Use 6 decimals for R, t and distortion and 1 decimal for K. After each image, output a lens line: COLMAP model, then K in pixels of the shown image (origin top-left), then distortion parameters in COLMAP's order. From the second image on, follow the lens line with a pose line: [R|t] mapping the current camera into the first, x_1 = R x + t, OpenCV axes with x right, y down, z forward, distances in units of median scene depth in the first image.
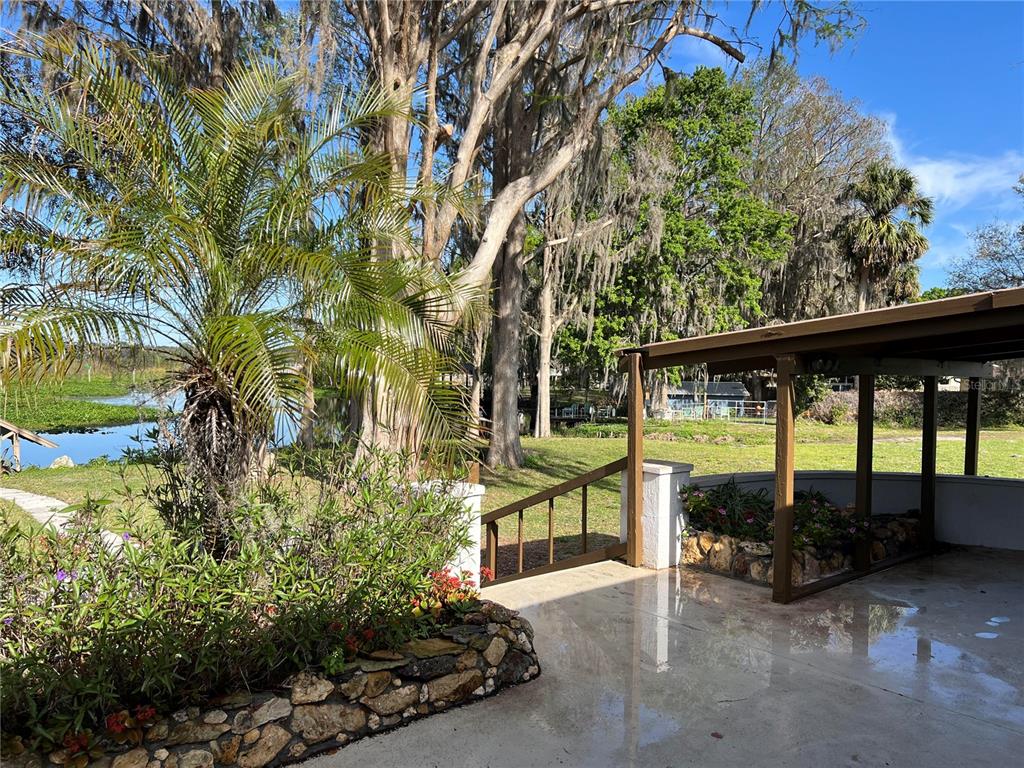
lens RADIAL K [[761.8, 0, 516.9], [0, 761.8, 389.9], [0, 0, 1]] dist [0.058009, -0.074061]
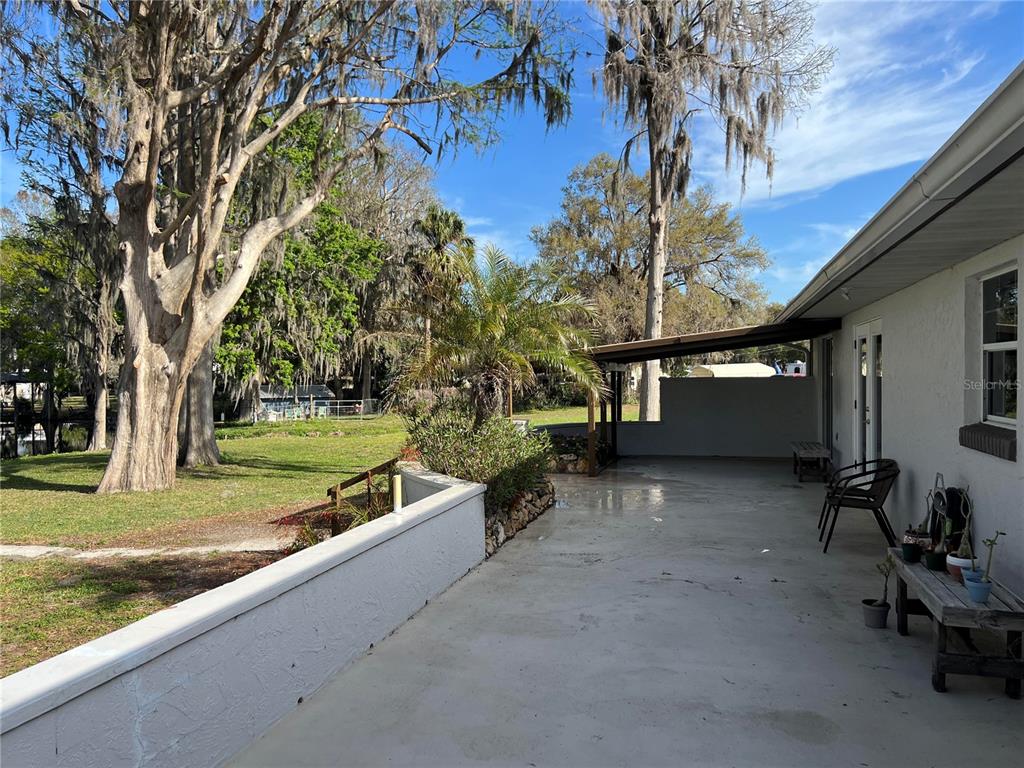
lens RADIAL K [[758.0, 0, 519.3], [0, 758.0, 378.3], [0, 0, 1]] dist [0.080615, -0.076323]
pose [[0.821764, -0.022635, 0.569378, -0.142456], [0.034678, 0.999345, -0.010321, 0.002269], [-0.568772, 0.028226, 0.822011, -0.088205]]
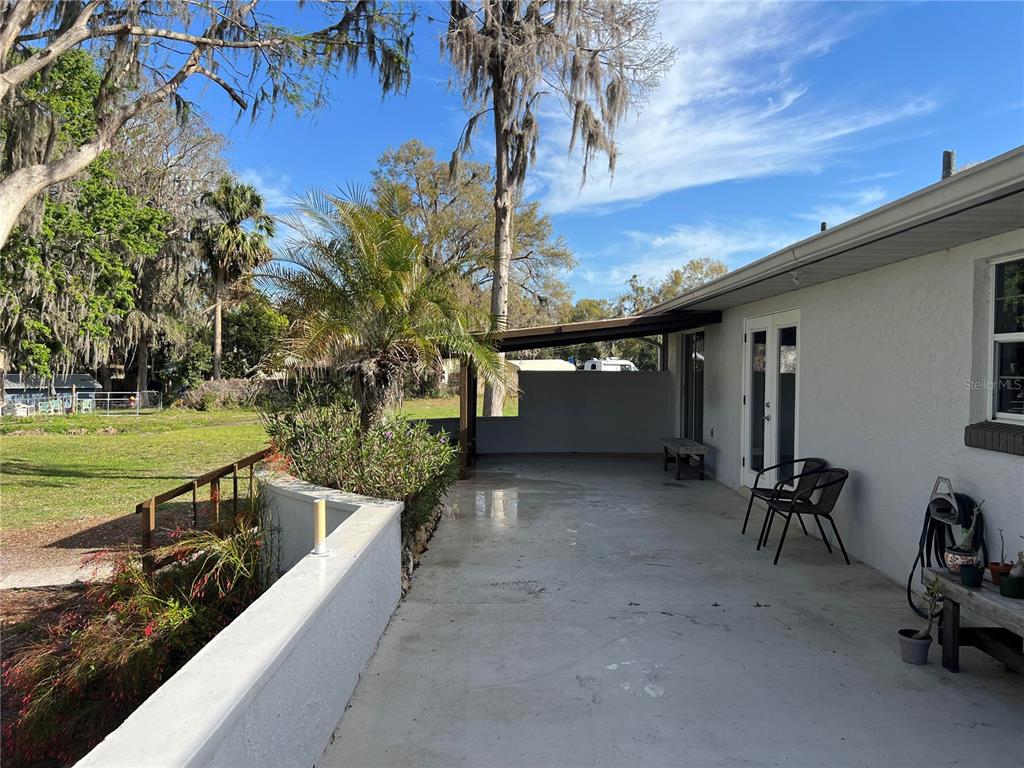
lens RADIAL K [[758.0, 0, 519.3], [0, 758.0, 378.3], [0, 0, 1]] dist [0.080615, -0.076323]
pose [[0.642131, -0.018199, 0.766379, -0.140189], [0.021787, 0.999748, 0.005486, 0.002387], [-0.766285, 0.013175, 0.642366, -0.044908]]
